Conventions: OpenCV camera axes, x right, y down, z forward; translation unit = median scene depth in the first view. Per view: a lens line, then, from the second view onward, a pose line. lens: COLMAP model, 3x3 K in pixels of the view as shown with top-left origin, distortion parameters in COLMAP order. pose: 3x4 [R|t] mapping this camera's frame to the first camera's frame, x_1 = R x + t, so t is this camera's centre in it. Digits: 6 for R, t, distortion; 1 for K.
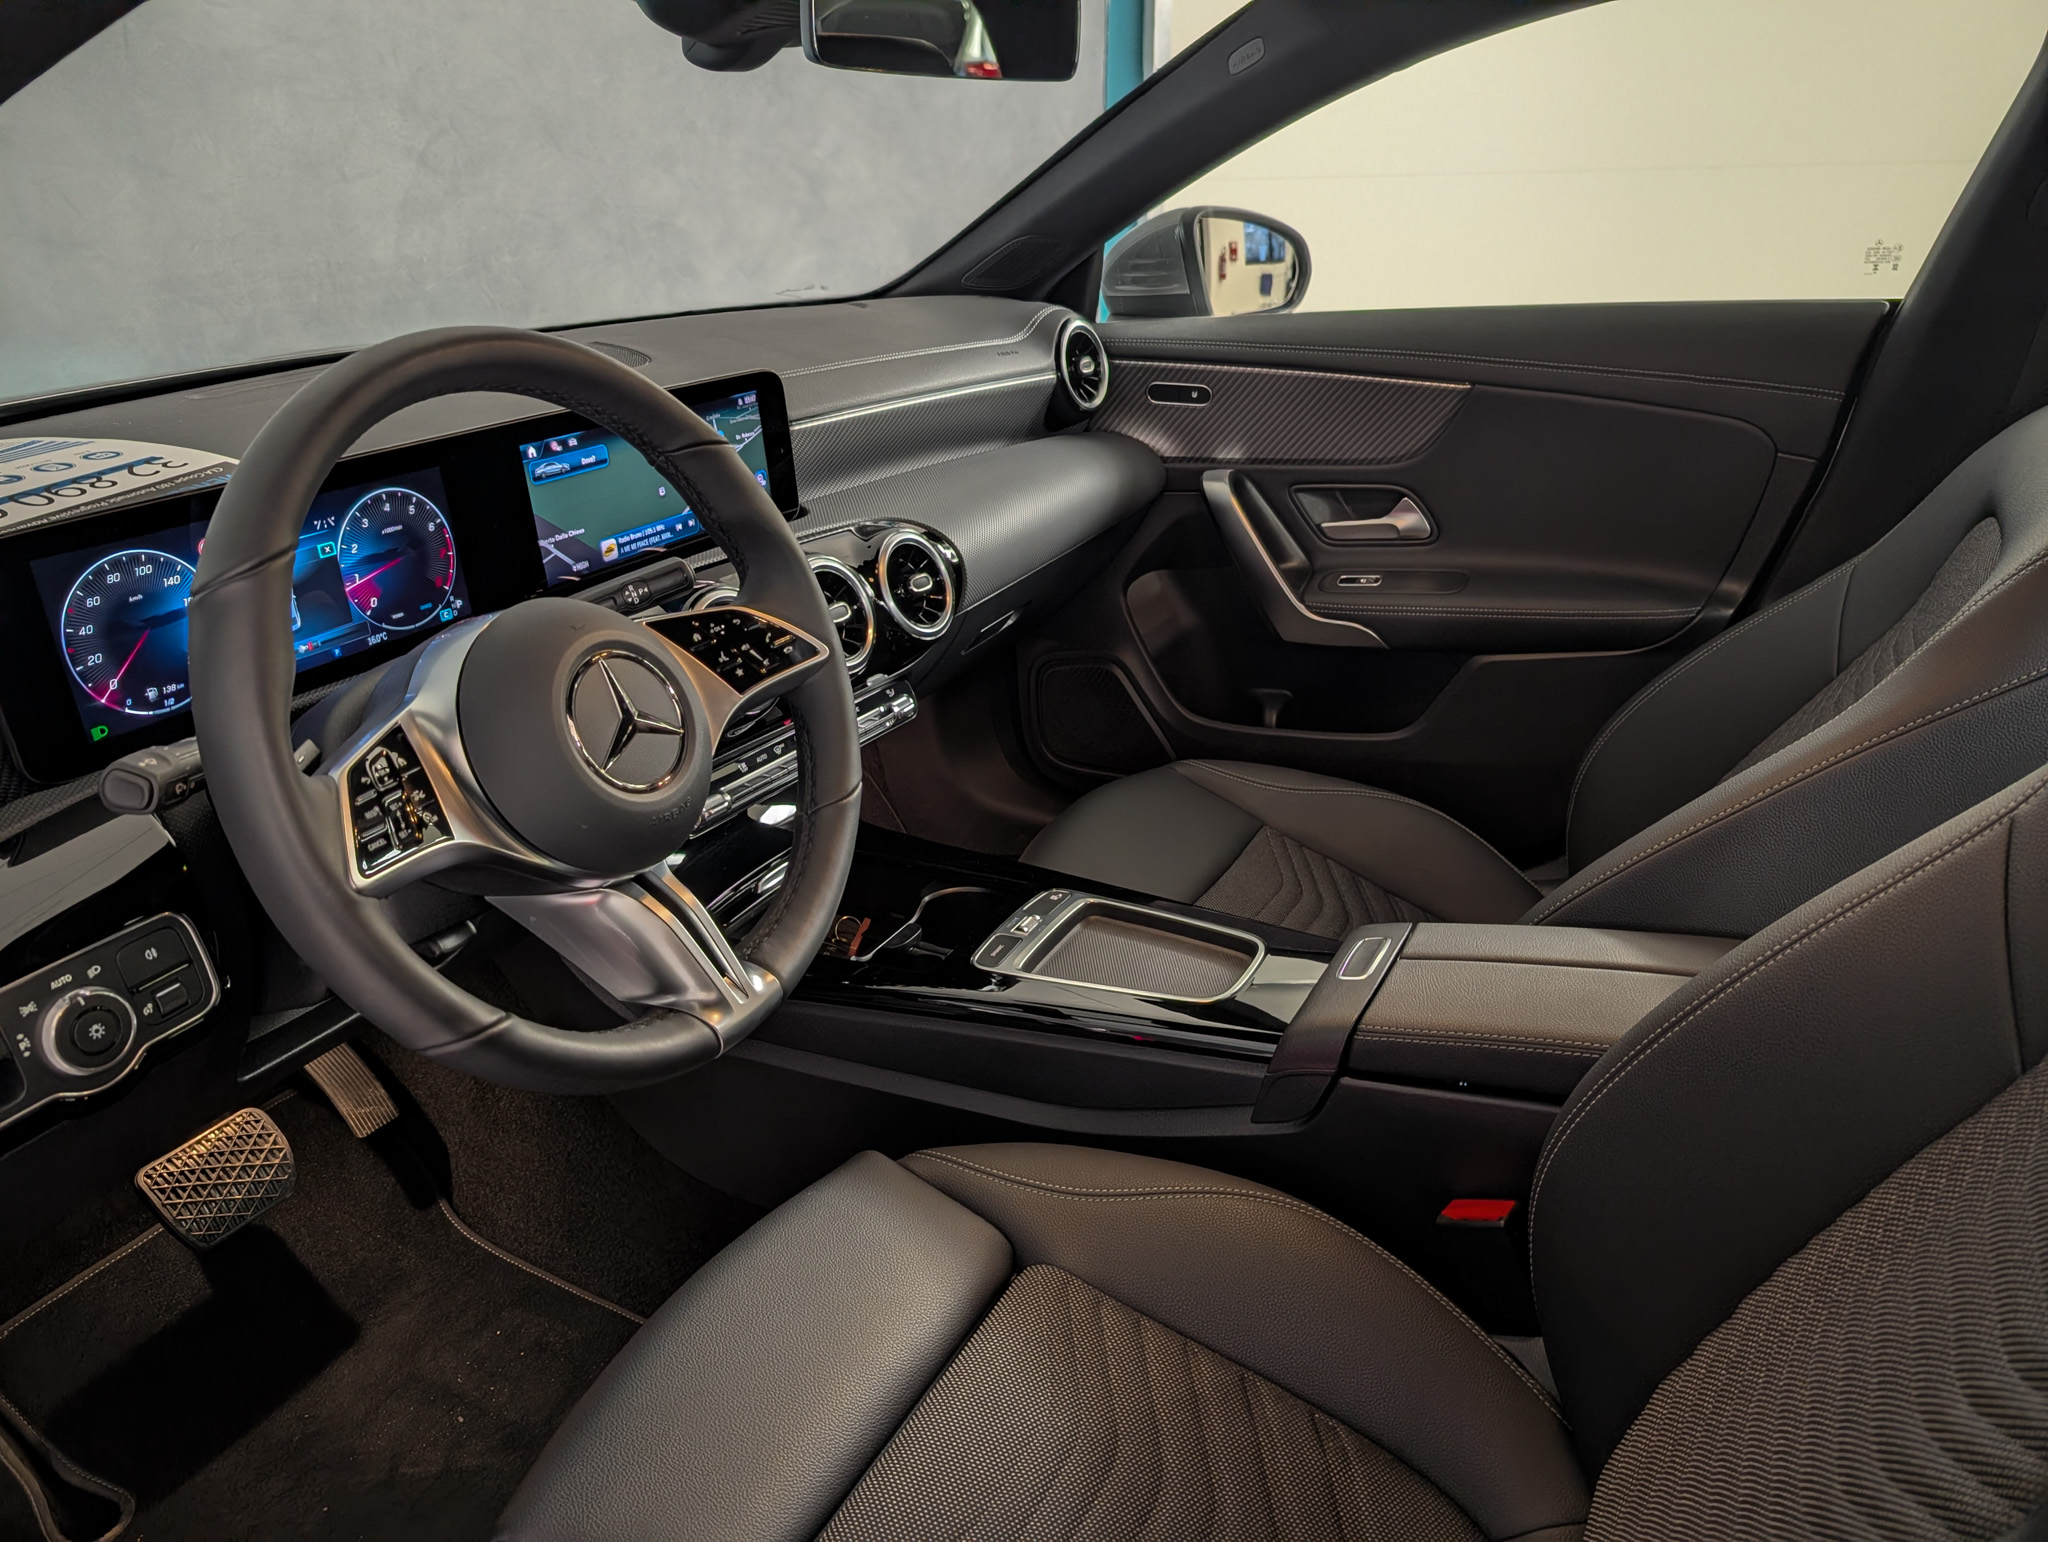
lens RADIAL K [[1529.9, 0, 1022.2], [0, 1529.9, 767.9], [0, 0, 1]] dist [-0.001050, -0.004110]
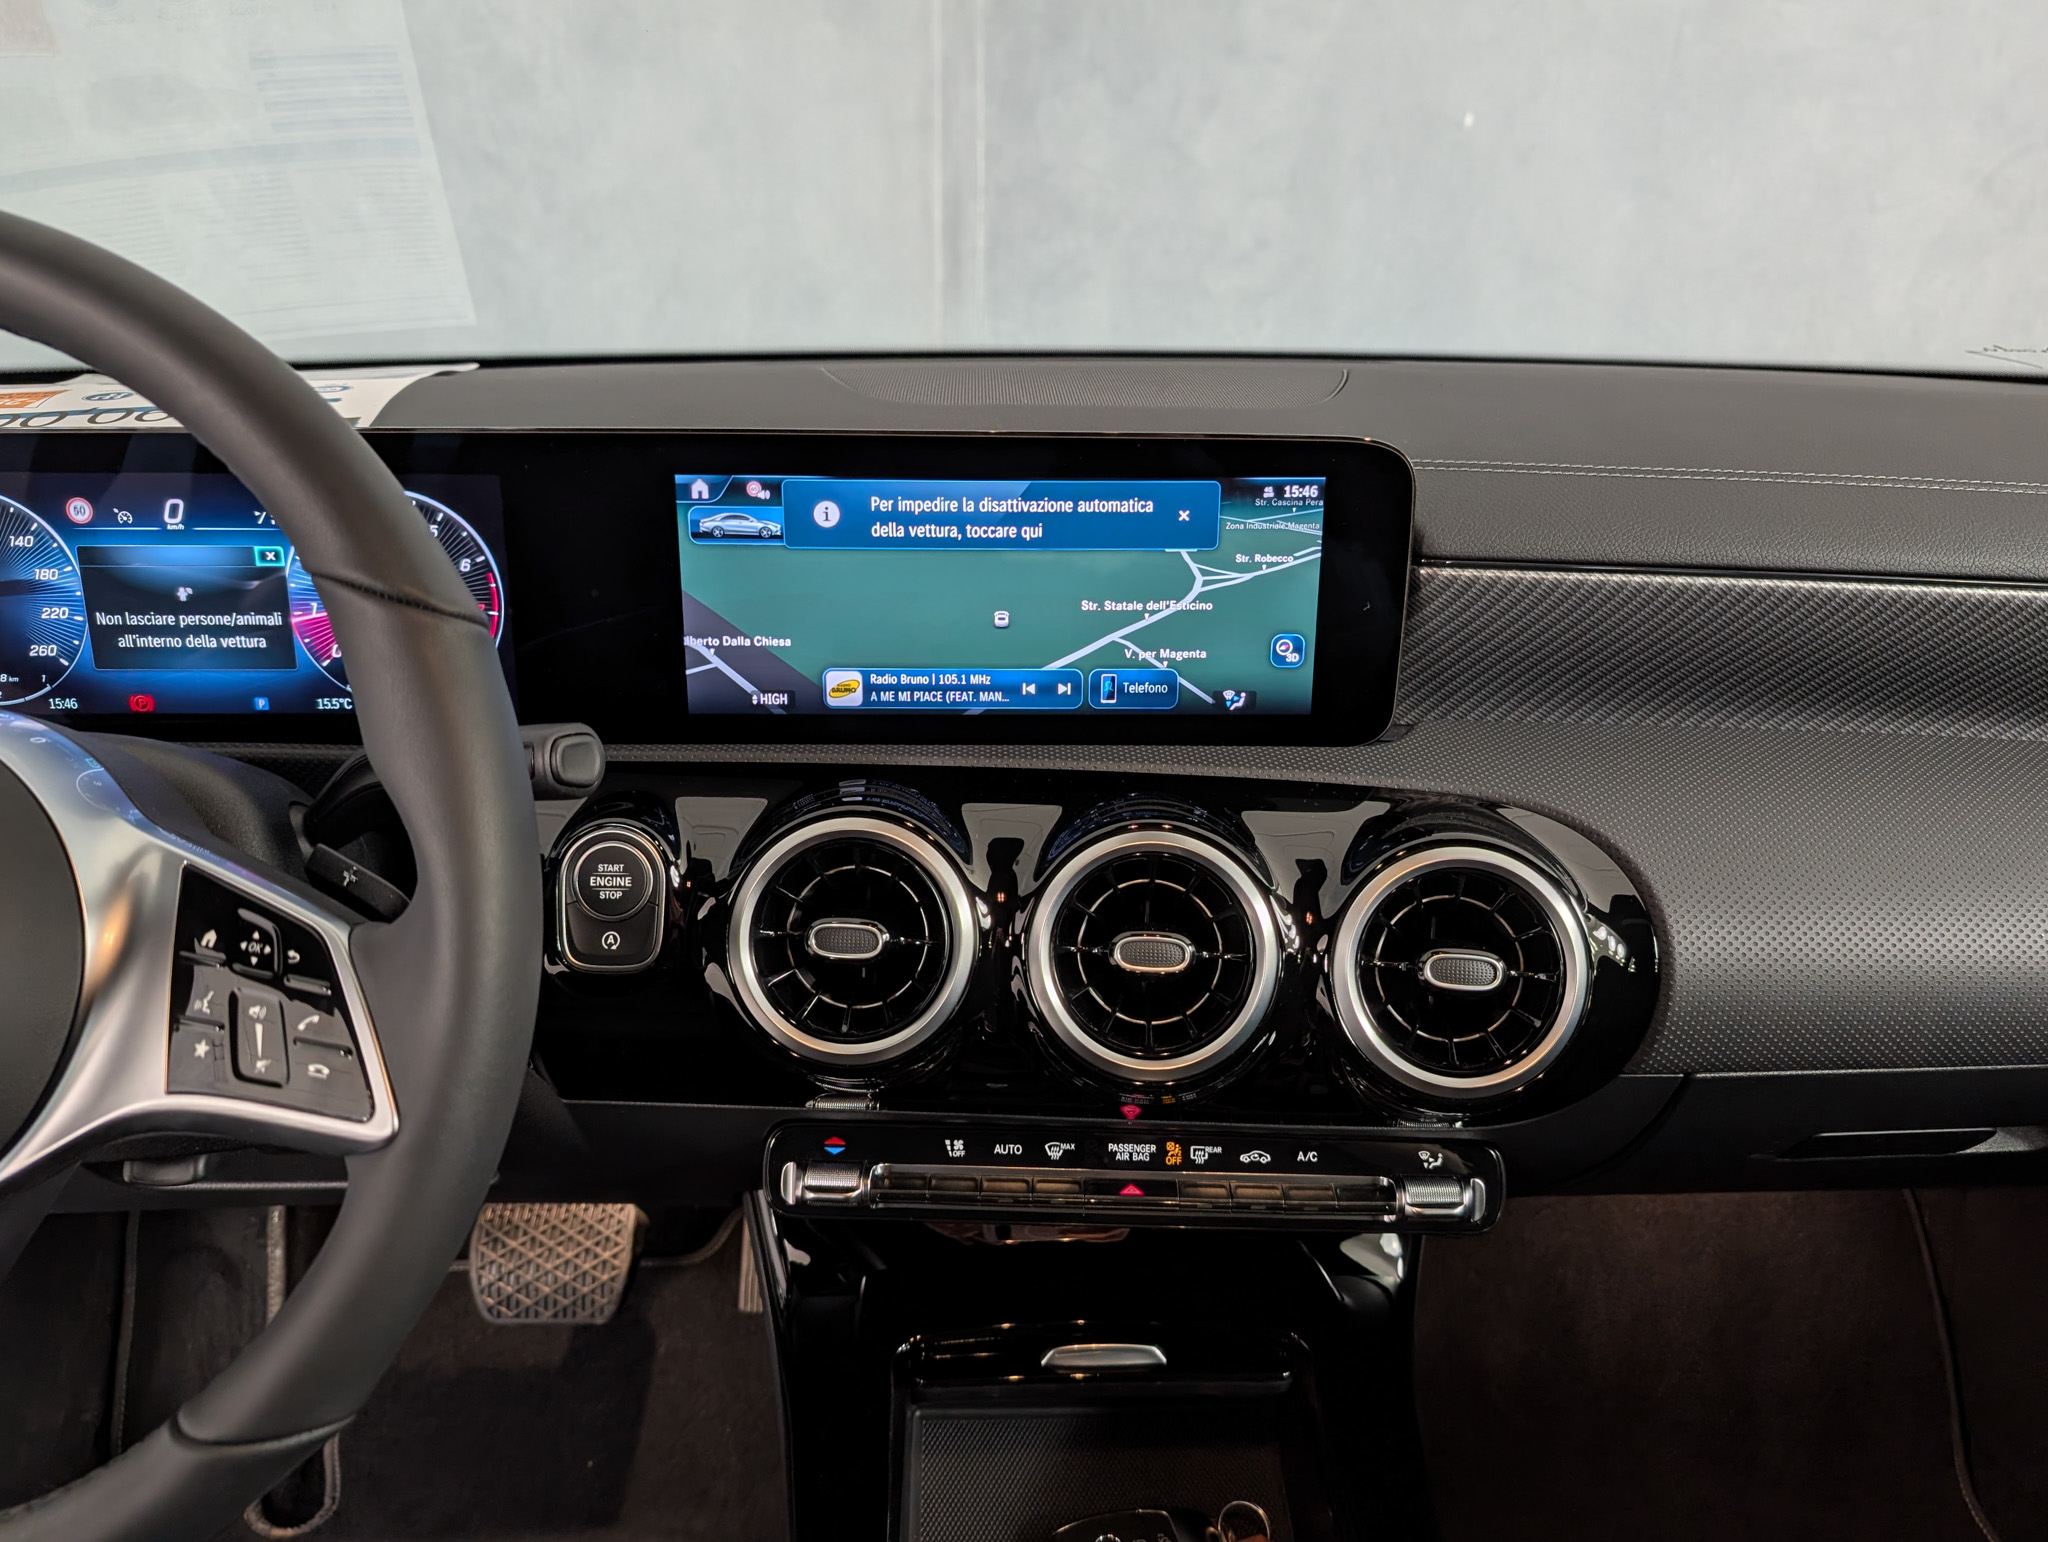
lens RADIAL K [[1529.9, 0, 1025.7], [0, 1529.9, 775.7], [0, 0, 1]] dist [-0.001050, -0.004110]
pose [[0.498373, 0.318602, -0.806298, 0.240867], [-0.348893, 0.925098, 0.149894, -0.230987], [0.793661, 0.206608, 0.572202, 0.770039]]
